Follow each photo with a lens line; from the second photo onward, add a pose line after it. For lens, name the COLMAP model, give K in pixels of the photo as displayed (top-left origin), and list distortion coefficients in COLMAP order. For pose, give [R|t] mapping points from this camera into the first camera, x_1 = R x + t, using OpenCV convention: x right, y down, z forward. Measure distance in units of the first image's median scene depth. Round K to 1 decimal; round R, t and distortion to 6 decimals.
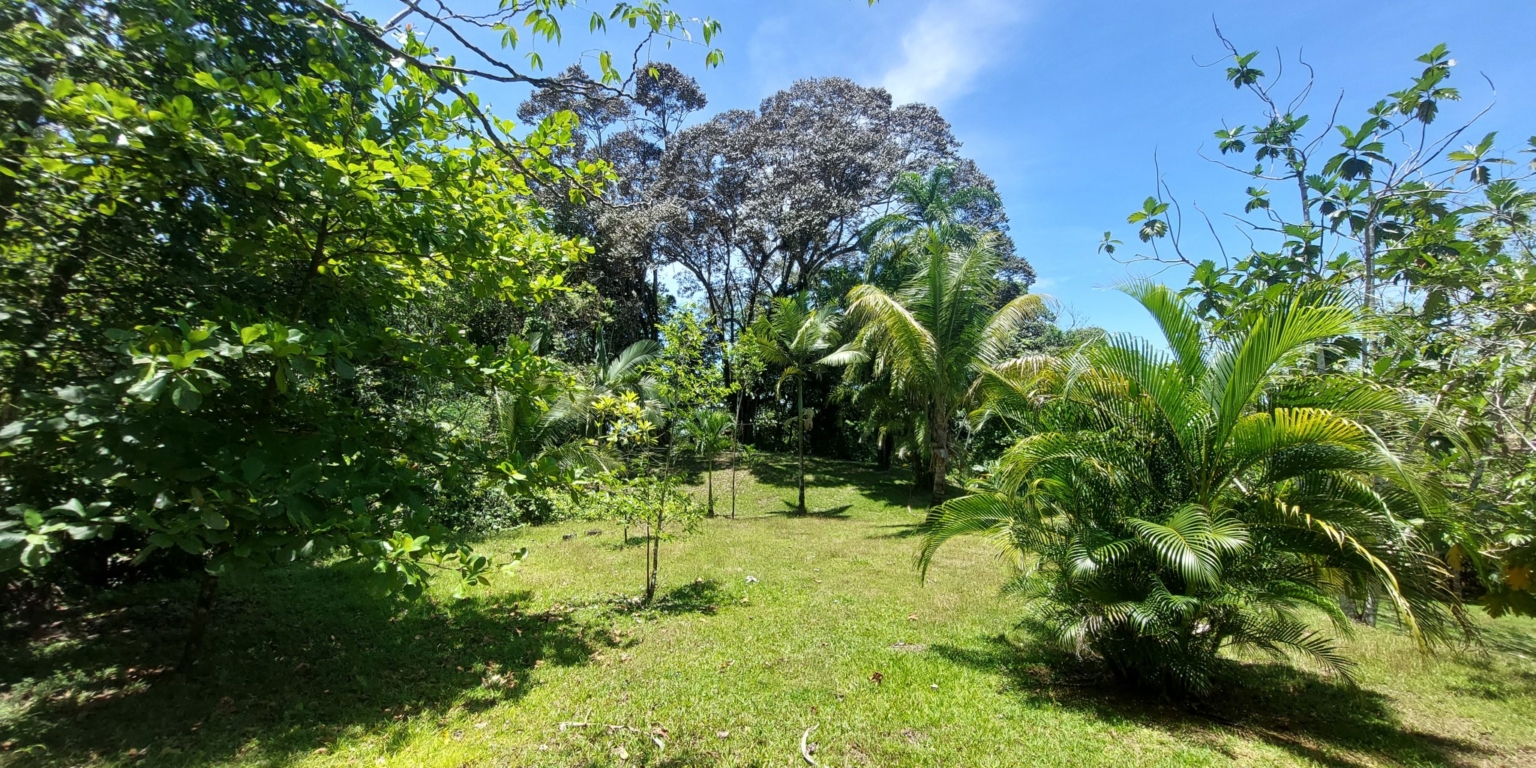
lens RADIAL K [[633.5, 0, 781.4], [0, 633.5, 384.0], [0, 0, 1]] dist [-0.001065, 0.000451]
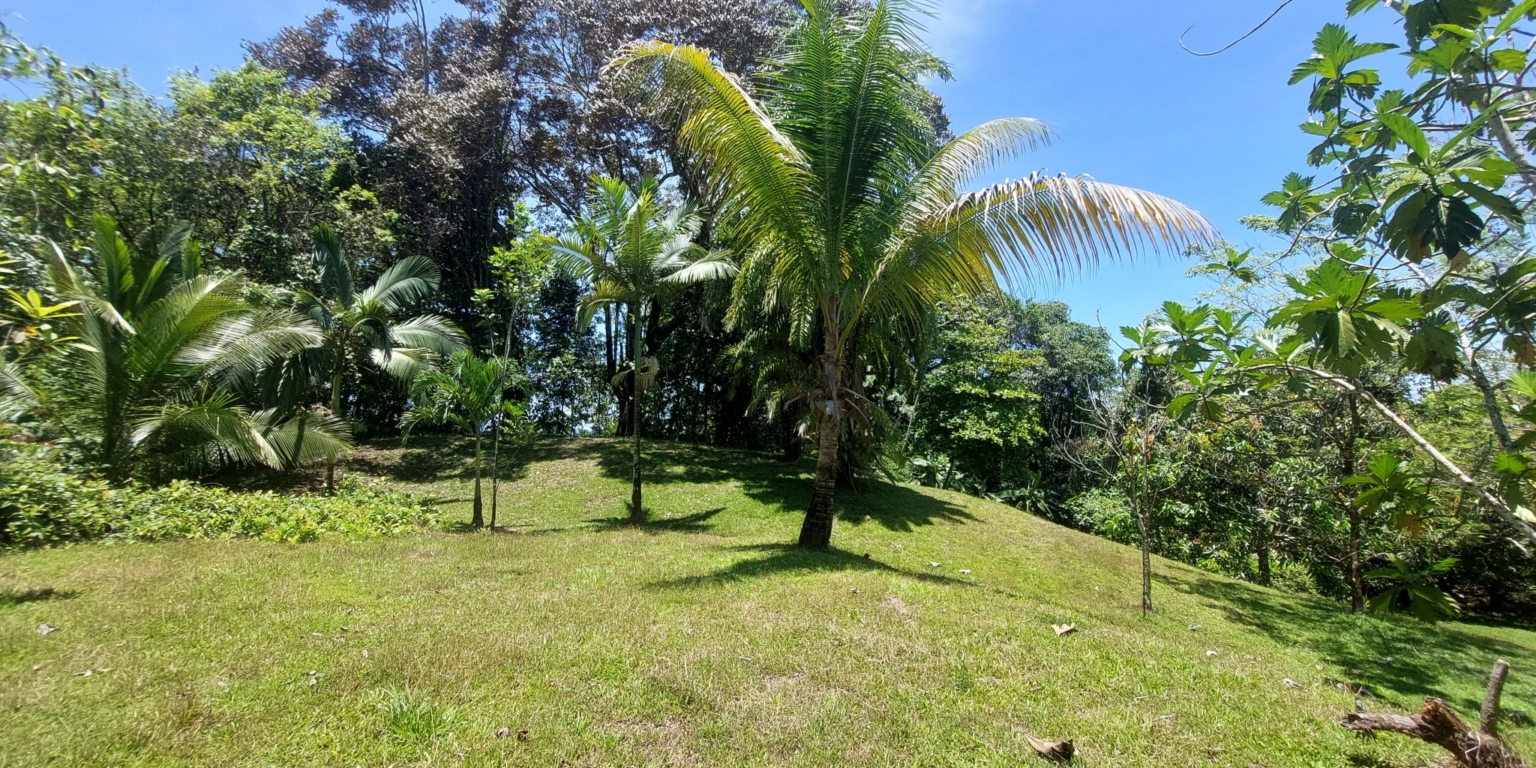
lens RADIAL K [[633.5, 0, 781.4], [0, 633.5, 384.0], [0, 0, 1]] dist [-0.001065, 0.000451]
pose [[0.997248, 0.009546, 0.073526, 0.115686], [-0.009130, 0.999940, -0.005990, 0.062054], [-0.073579, 0.005302, 0.997275, 0.323016]]
